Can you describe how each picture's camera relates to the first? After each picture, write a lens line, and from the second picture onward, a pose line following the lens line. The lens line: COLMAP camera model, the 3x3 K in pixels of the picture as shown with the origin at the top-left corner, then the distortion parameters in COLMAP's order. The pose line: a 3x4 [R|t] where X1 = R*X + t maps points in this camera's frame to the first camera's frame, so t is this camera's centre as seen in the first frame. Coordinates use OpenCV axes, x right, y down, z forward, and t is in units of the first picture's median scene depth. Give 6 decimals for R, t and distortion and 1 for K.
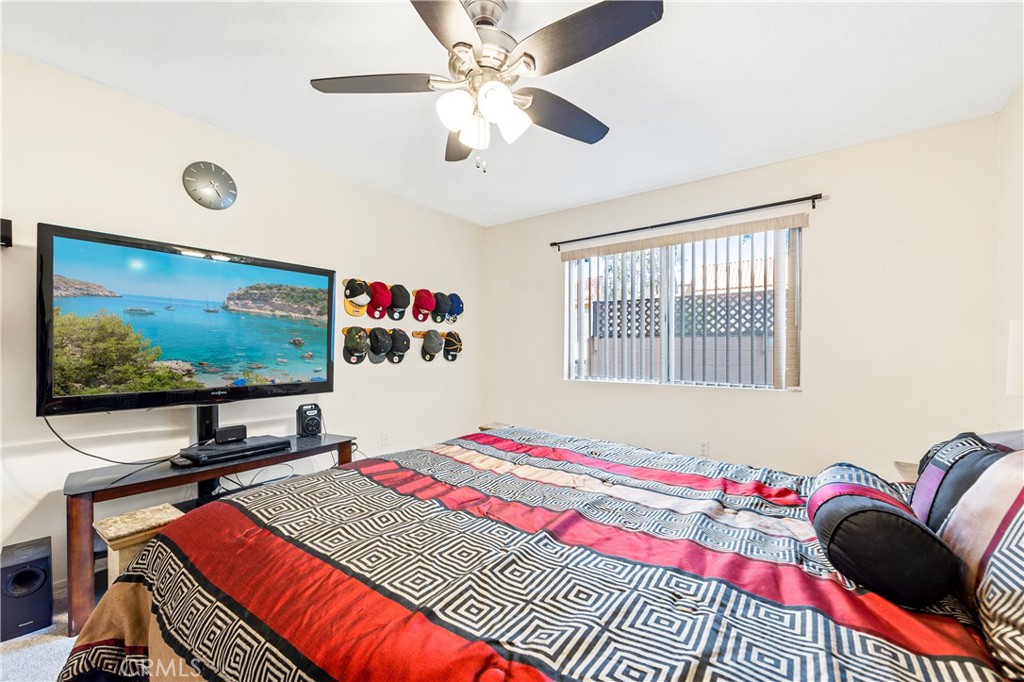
lens RADIAL K [[409.3, 0, 492.0], [0, 409.3, 350.7], [0, 0, 1]] dist [-0.002164, -0.000432]
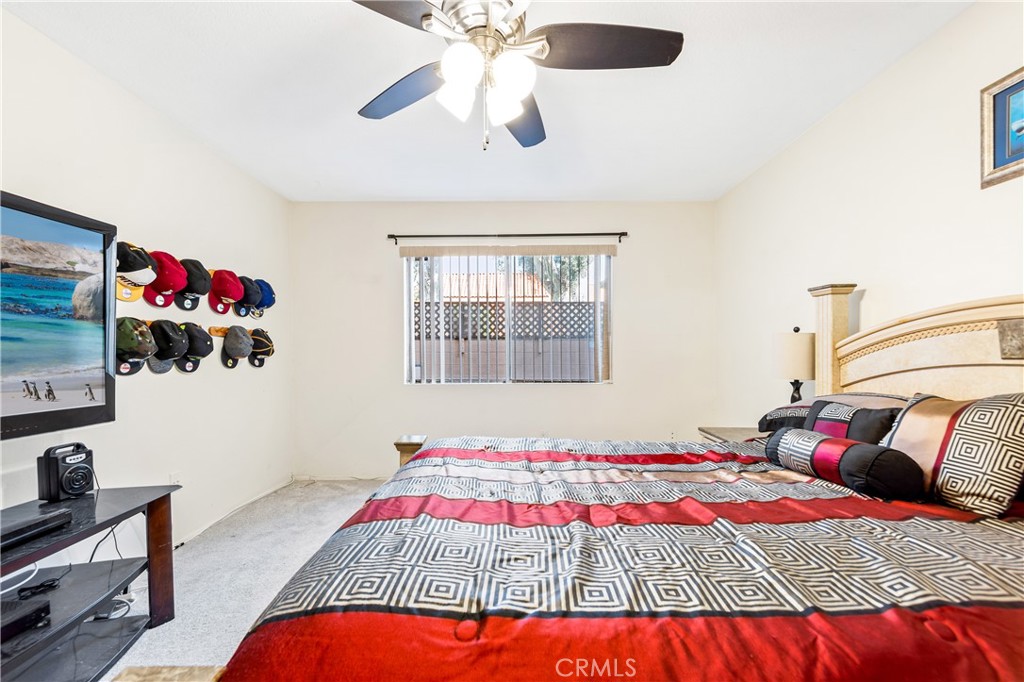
lens RADIAL K [[423.6, 0, 495.9], [0, 423.6, 352.1], [0, 0, 1]] dist [-0.001301, -0.000205]
pose [[0.803749, -0.004795, 0.594949, -0.245172], [0.006236, 0.999980, -0.000365, 0.000072], [-0.594936, 0.004003, 0.803763, 0.110346]]
